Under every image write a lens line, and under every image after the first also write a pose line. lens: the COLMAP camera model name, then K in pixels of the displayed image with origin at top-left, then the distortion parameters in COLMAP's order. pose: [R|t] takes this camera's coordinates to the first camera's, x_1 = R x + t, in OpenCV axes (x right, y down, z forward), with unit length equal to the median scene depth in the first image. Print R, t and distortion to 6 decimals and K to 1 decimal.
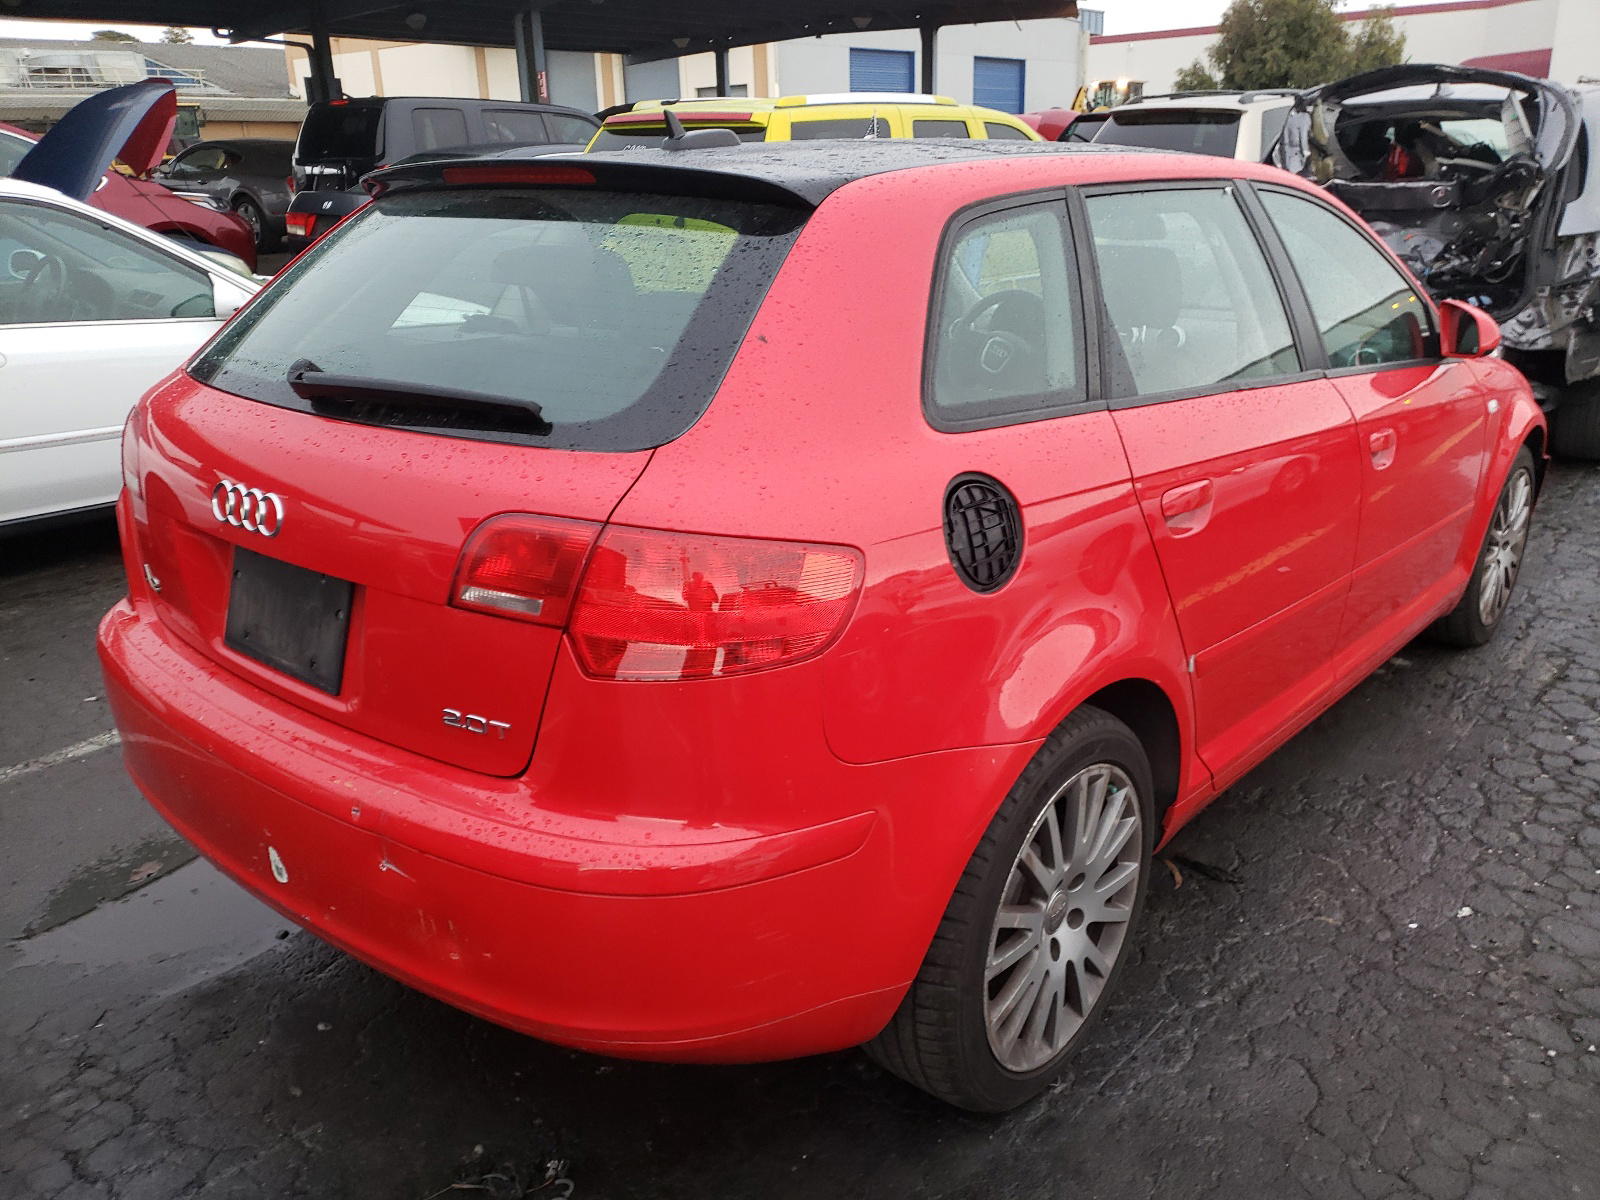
lens RADIAL K [[1214.0, 0, 822.1], [0, 1214.0, 600.7], [0, 0, 1]] dist [0.012006, -0.013658]
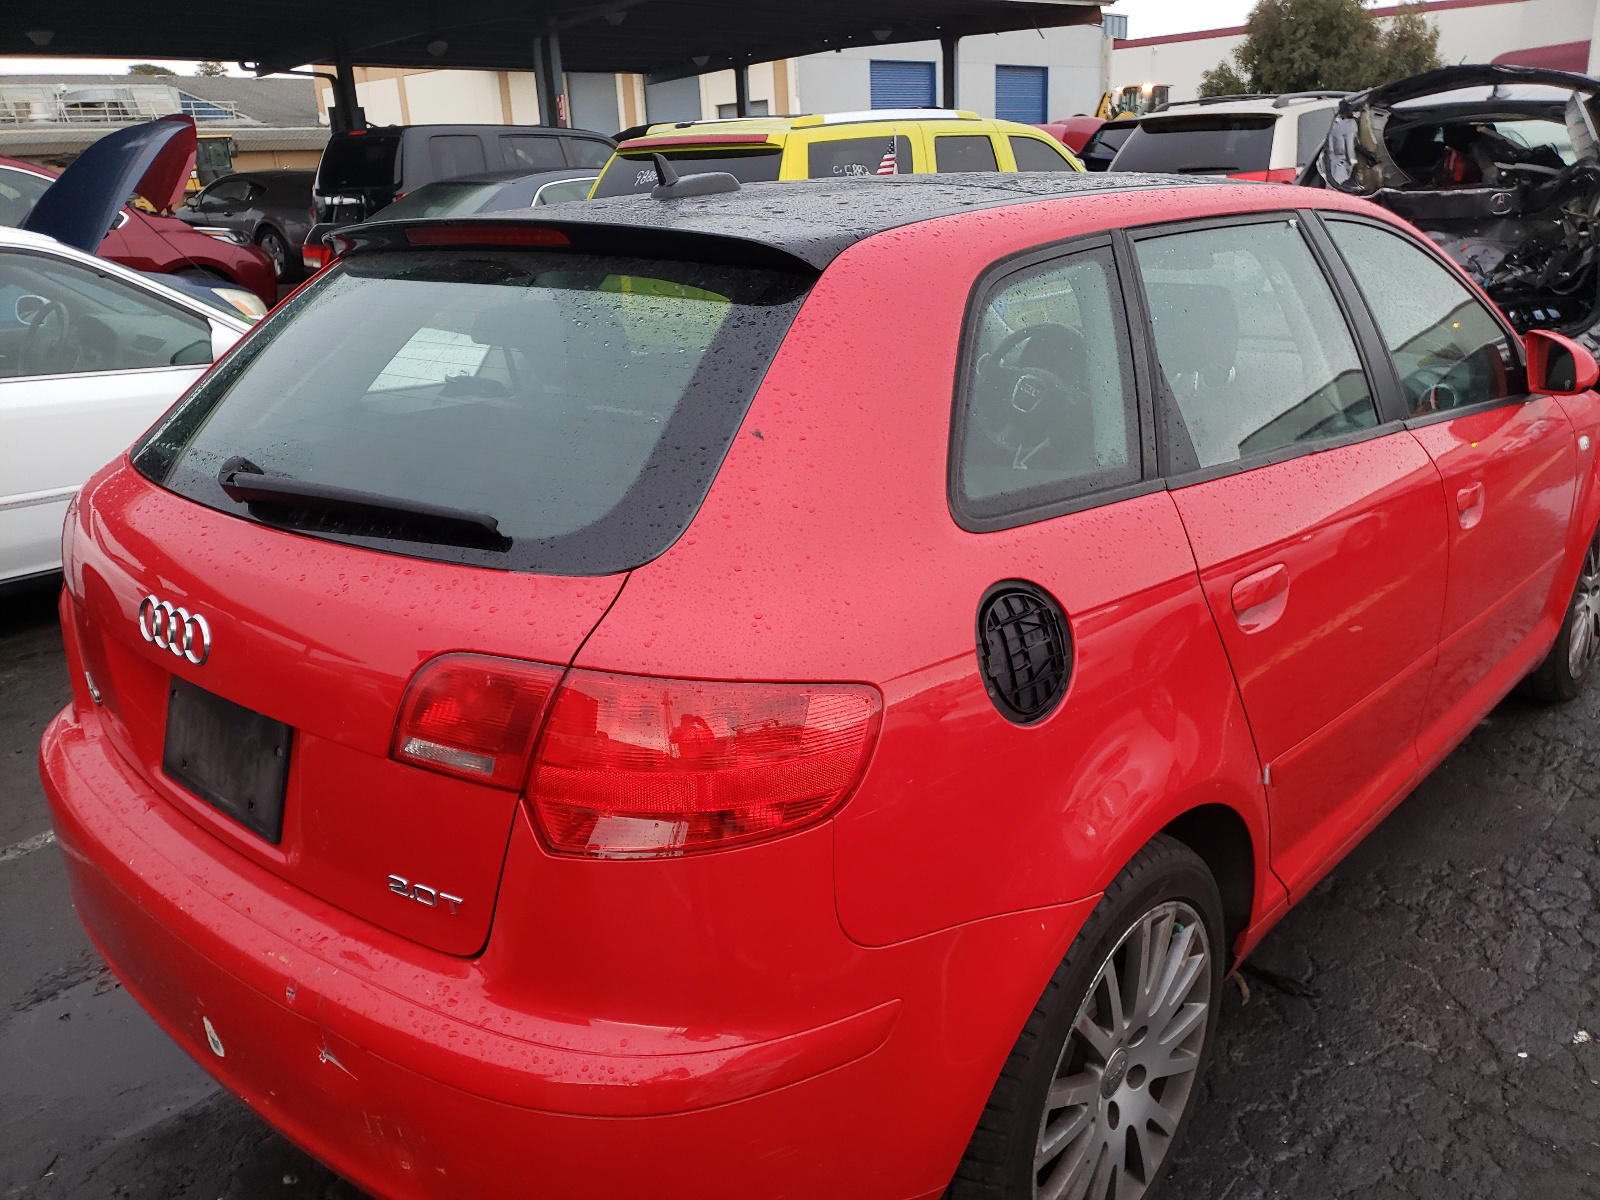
lens RADIAL K [[1222.3, 0, 800.0], [0, 1222.3, 600.0], [0, 0, 1]] dist [-0.003283, 0.014357]
pose [[0.999088, -0.013046, -0.040657, 0.008151], [0.012571, 0.999850, -0.011924, -0.057153], [0.040806, 0.011402, 0.999102, 0.100540]]
